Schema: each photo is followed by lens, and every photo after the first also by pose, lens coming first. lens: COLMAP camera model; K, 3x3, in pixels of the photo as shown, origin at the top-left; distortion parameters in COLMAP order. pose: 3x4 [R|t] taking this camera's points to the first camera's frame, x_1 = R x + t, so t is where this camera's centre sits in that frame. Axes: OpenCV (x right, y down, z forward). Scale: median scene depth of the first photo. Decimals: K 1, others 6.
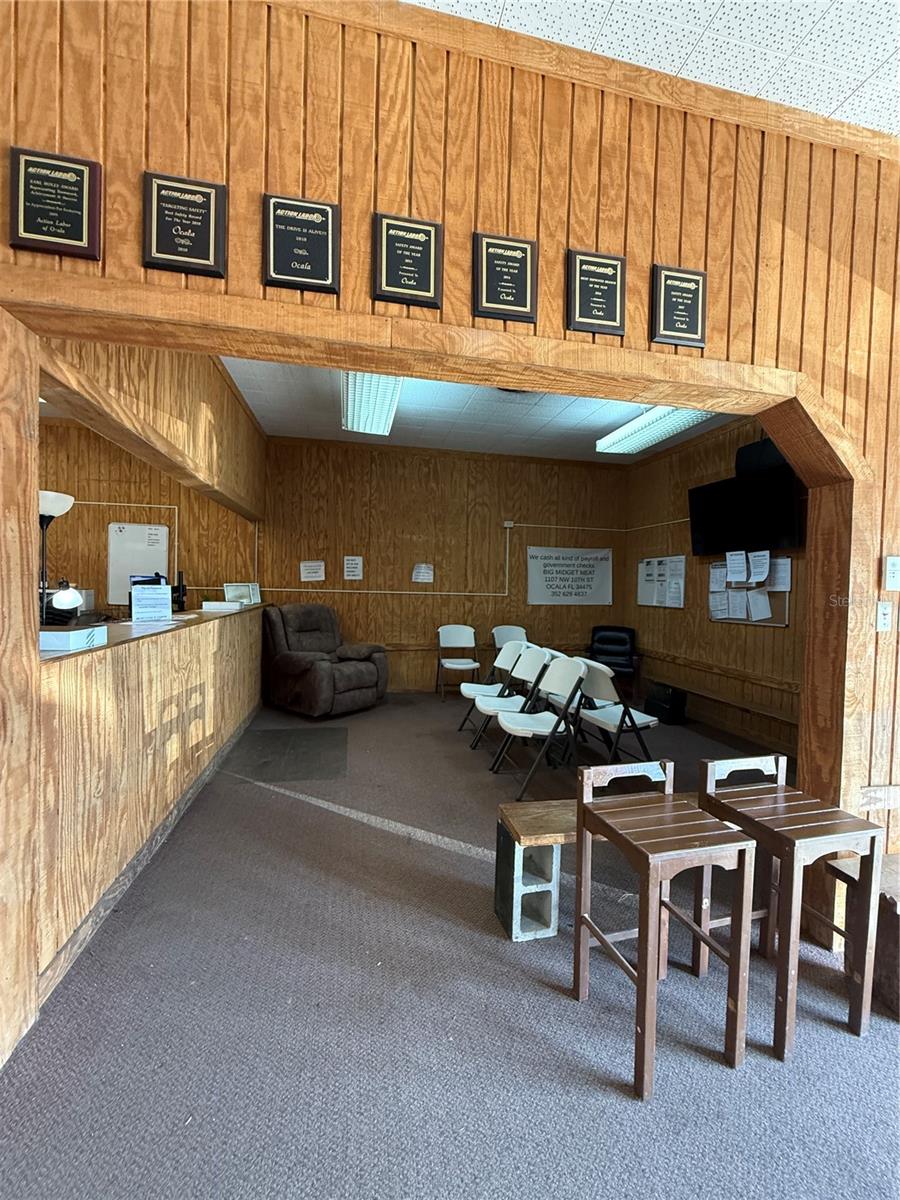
lens RADIAL K [[477.3, 0, 453.5], [0, 477.3, 595.5], [0, 0, 1]] dist [0.001053, 0.000195]
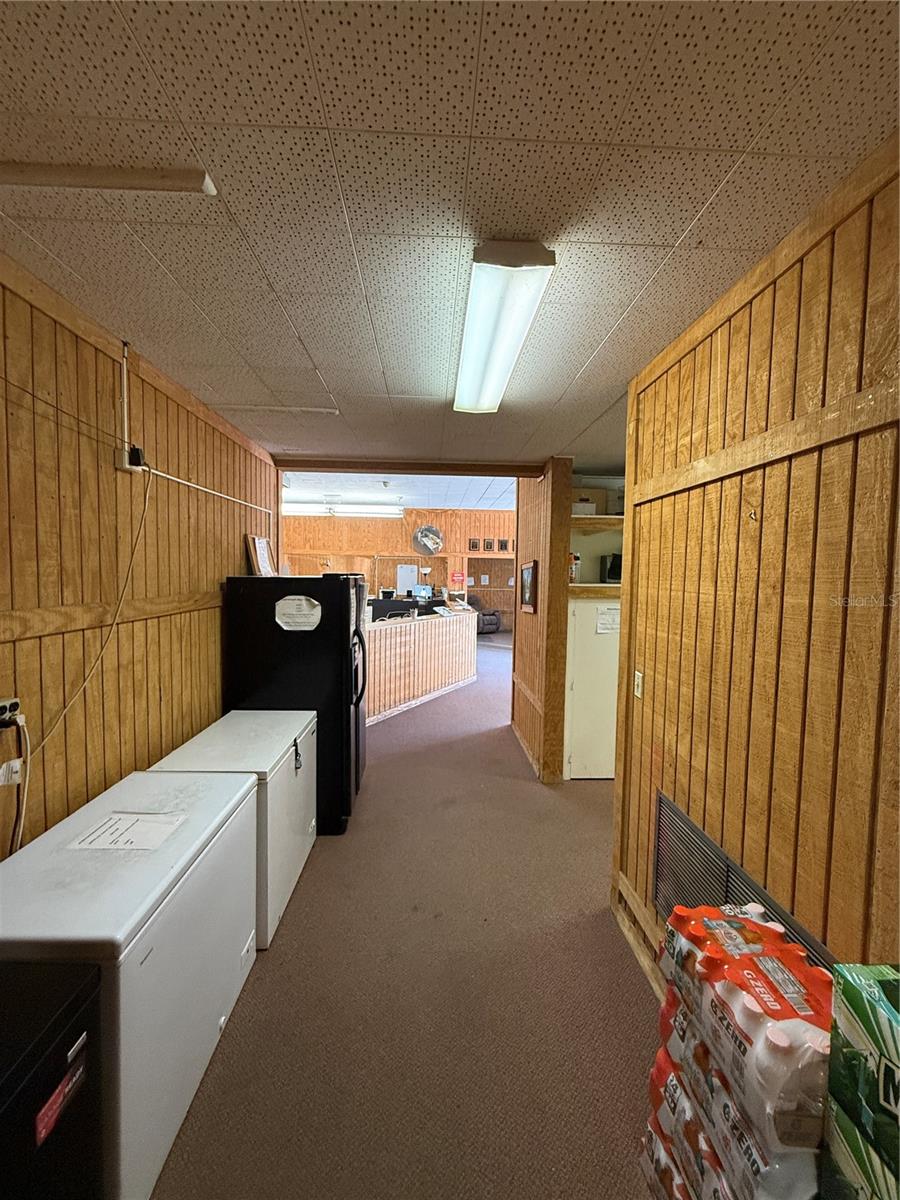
lens RADIAL K [[477.3, 0, 447.7], [0, 477.3, 600.0], [0, 0, 1]] dist [0.001053, 0.000195]
pose [[0.985719, -0.001641, -0.168393, 0.055333], [0.006661, 0.999550, 0.029252, -0.088721], [0.168269, -0.029956, 0.985286, -5.012651]]
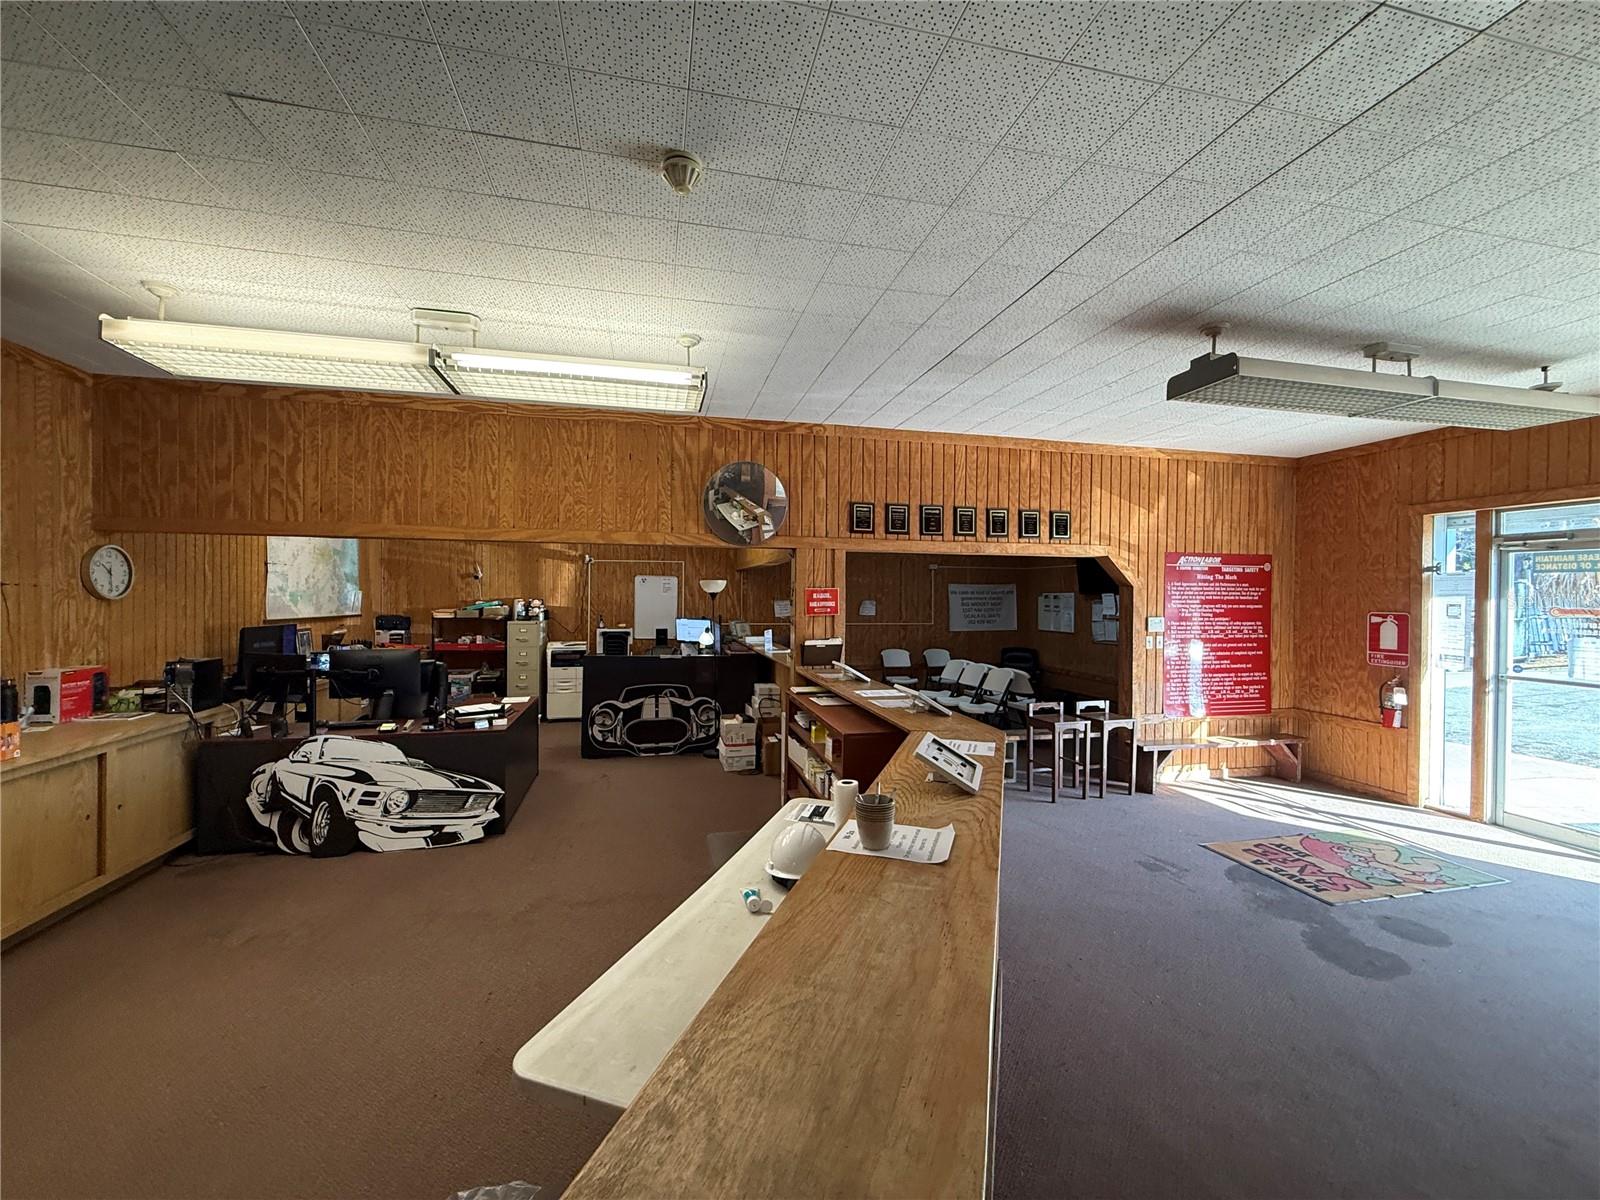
lens RADIAL K [[636.4, 0, 800.3], [0, 636.4, 599.0], [0, 0, 1]] dist [0.001053, 0.000195]
pose [[0.999495, -0.017348, 0.026625, -0.970963], [0.017771, 0.999718, -0.015758, -0.162322], [-0.026344, 0.016223, 0.999521, -2.249030]]
